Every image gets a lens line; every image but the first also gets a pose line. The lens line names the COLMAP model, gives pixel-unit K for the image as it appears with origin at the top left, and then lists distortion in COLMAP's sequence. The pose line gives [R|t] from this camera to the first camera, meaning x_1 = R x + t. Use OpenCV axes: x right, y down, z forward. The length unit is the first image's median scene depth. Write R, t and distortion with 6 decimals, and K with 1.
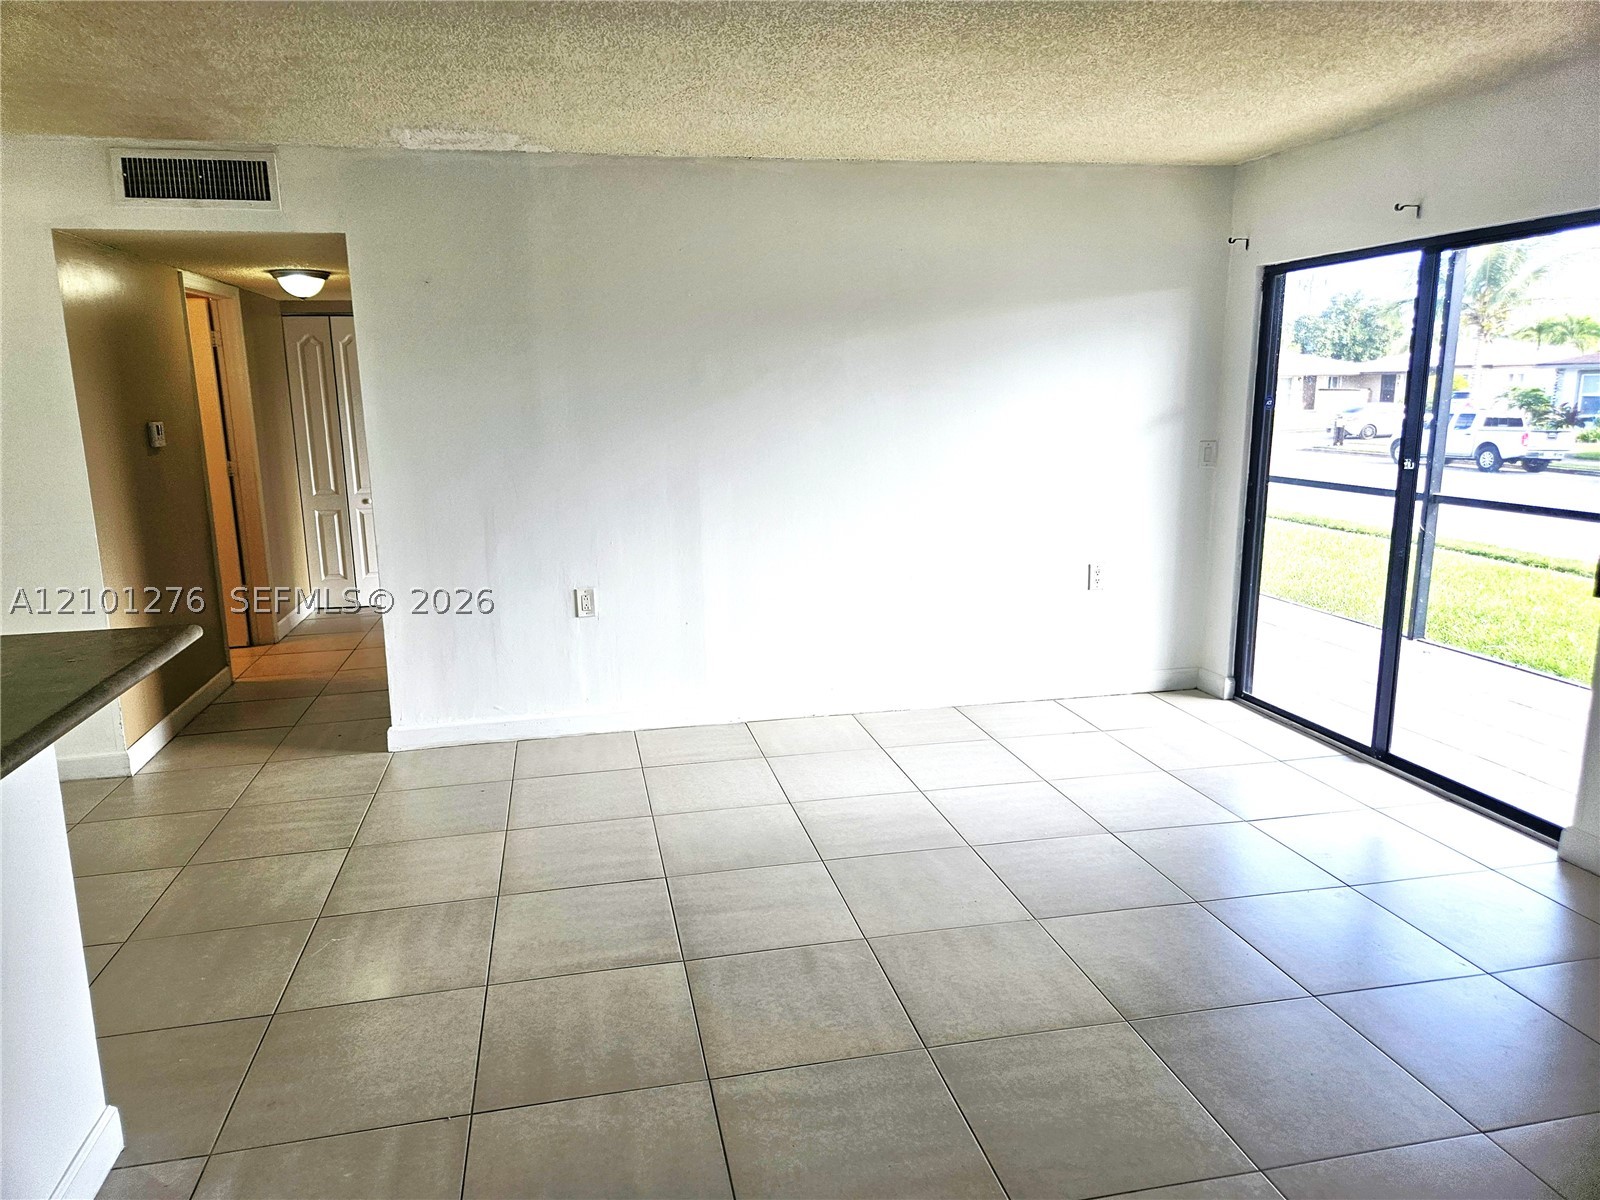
lens RADIAL K [[1078.0, 0, 795.6], [0, 1078.0, 597.0], [0, 0, 1]] dist [-0.002064, -0.003362]
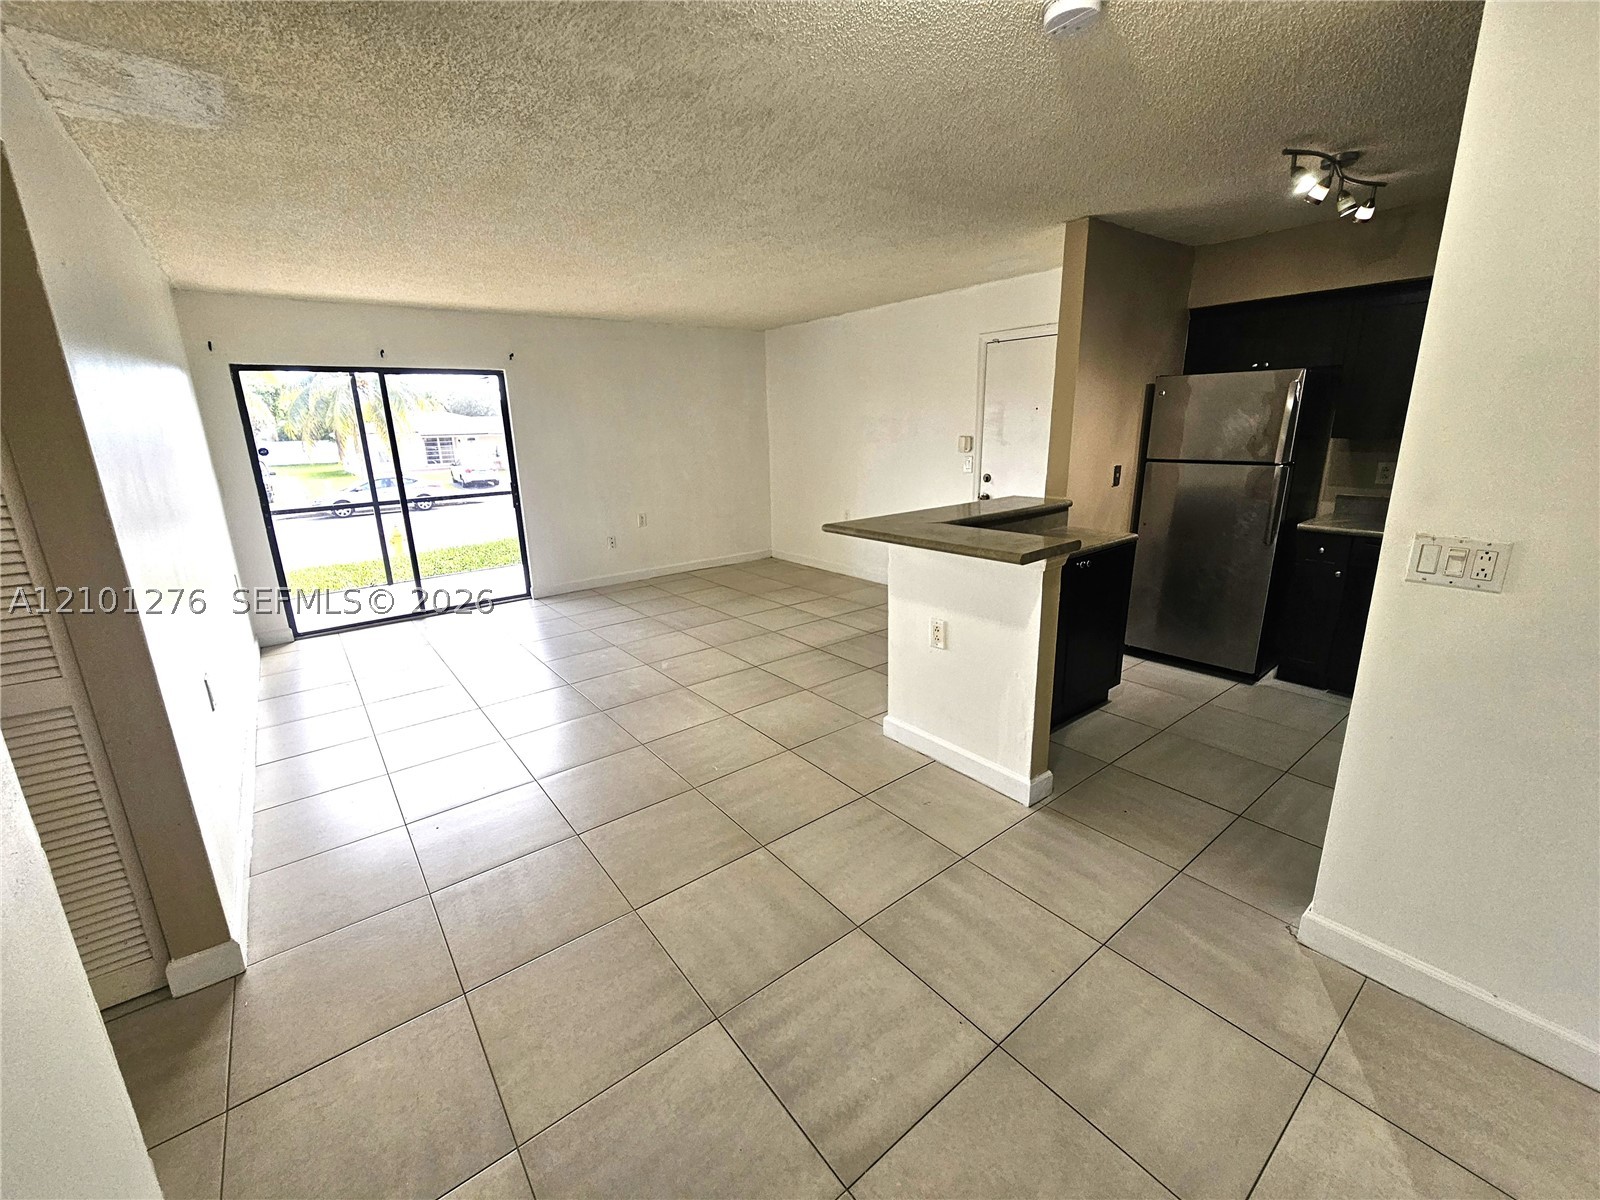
lens RADIAL K [[657.5, 0, 794.5], [0, 657.5, 592.7], [0, 0, 1]] dist [0.001364, 0.000236]
pose [[-0.427251, -0.197285, 0.882347, -1.572839], [0.211342, 0.927075, 0.309622, -0.246285], [-0.879086, 0.318763, -0.354399, 1.417305]]
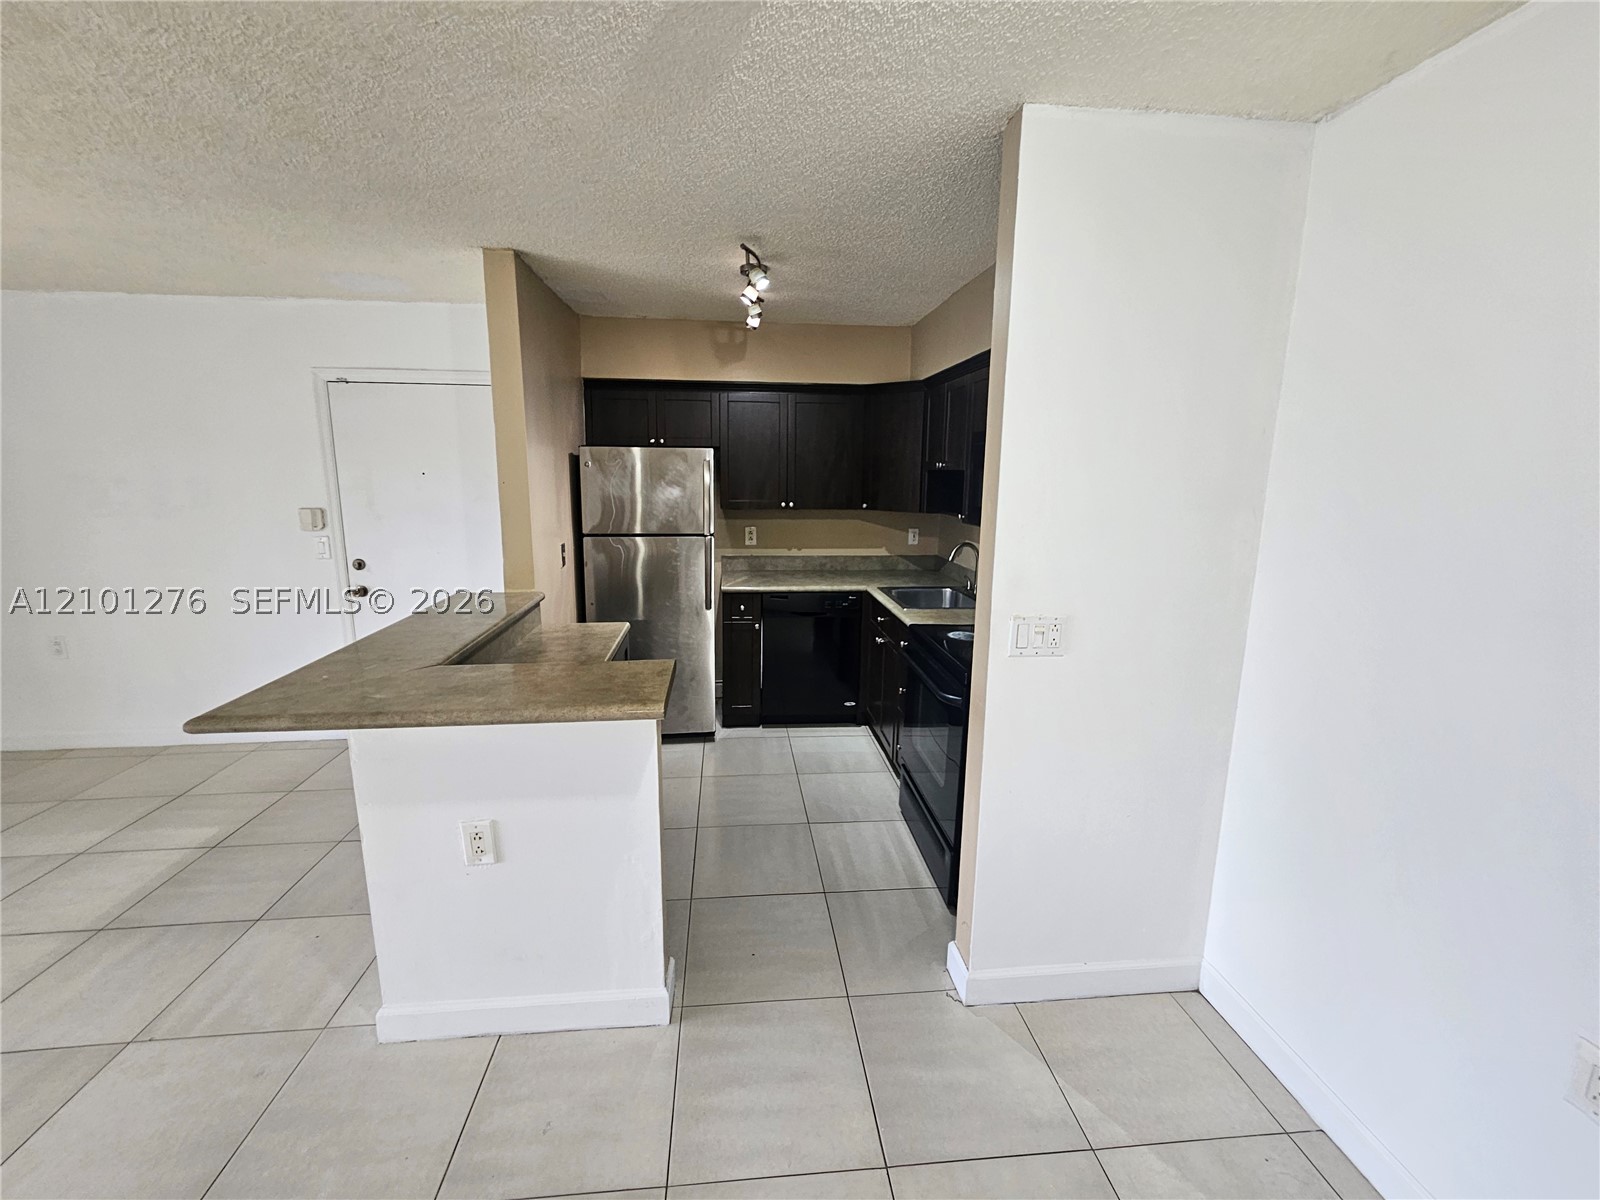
lens RADIAL K [[657.5, 0, 789.7], [0, 657.5, 591.4], [0, 0, 1]] dist [0.001364, 0.000236]
pose [[-0.992415, -0.010101, 0.122514, -1.101409], [0.036338, 0.927976, 0.370863, -0.277381], [-0.117436, 0.372502, -0.920571, 1.329990]]
